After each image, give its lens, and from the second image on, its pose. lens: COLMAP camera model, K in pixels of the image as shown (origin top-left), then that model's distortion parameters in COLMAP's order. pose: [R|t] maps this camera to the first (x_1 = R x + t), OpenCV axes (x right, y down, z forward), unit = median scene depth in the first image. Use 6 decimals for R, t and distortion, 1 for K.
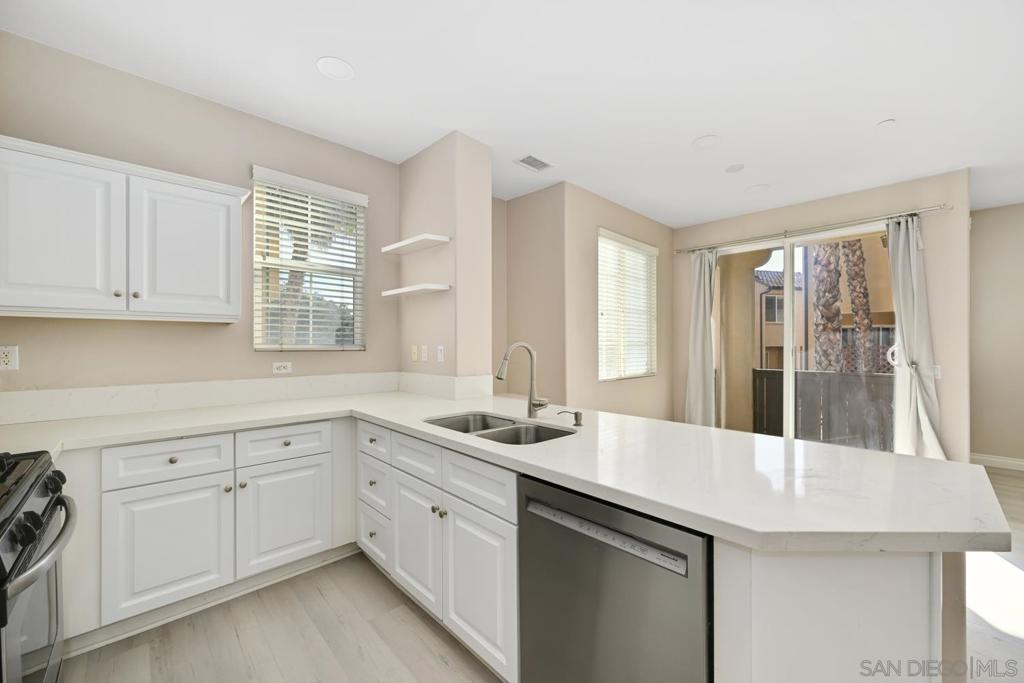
lens RADIAL K [[400.5, 0, 516.0], [0, 400.5, 344.3], [0, 0, 1]] dist [0.000349, -0.000094]
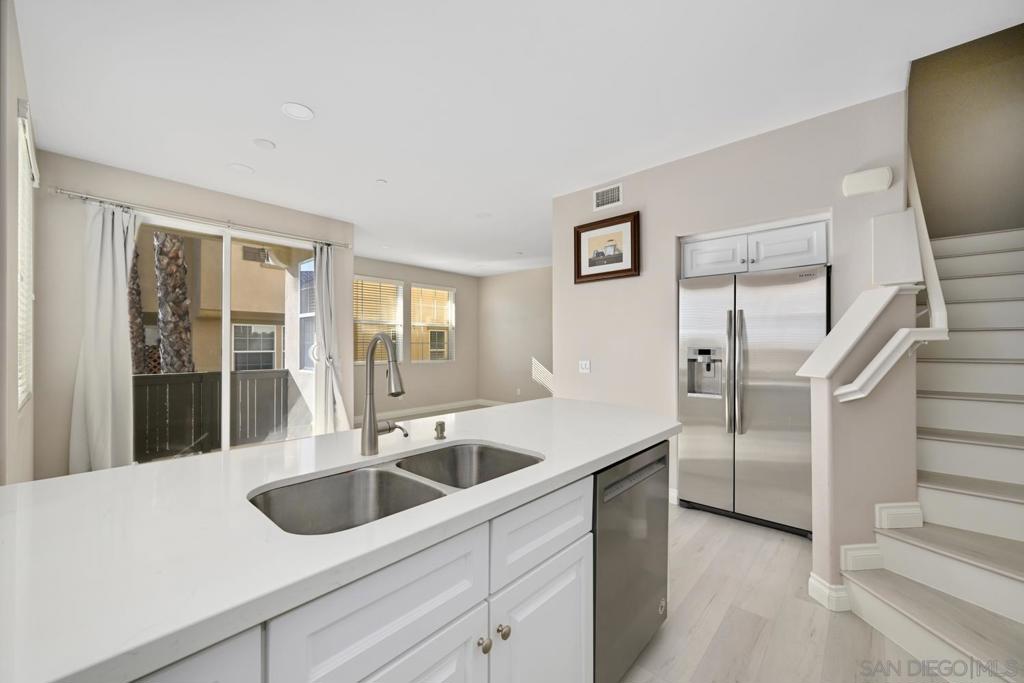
lens RADIAL K [[400.5, 0, 516.0], [0, 400.5, 344.3], [0, 0, 1]] dist [0.000349, -0.000094]
pose [[-0.077586, 0.002529, 0.996982, -0.210247], [0.001835, 0.999995, -0.002394, 0.004393], [-0.996984, 0.001643, -0.077591, 0.285831]]
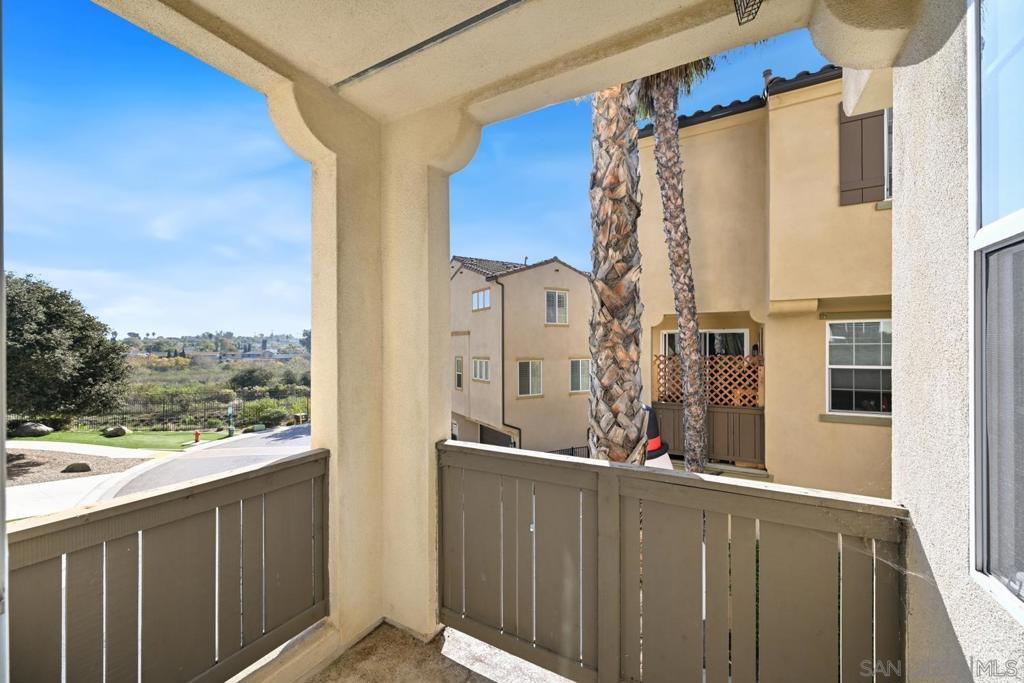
lens RADIAL K [[400.5, 0, 516.0], [0, 400.5, 344.3], [0, 0, 1]] dist [0.000349, -0.000094]
pose [[0.955312, -0.001612, 0.295594, 0.550914], [0.004245, 0.999957, -0.008266, -0.025308], [-0.295568, 0.009152, 0.955278, 0.622382]]
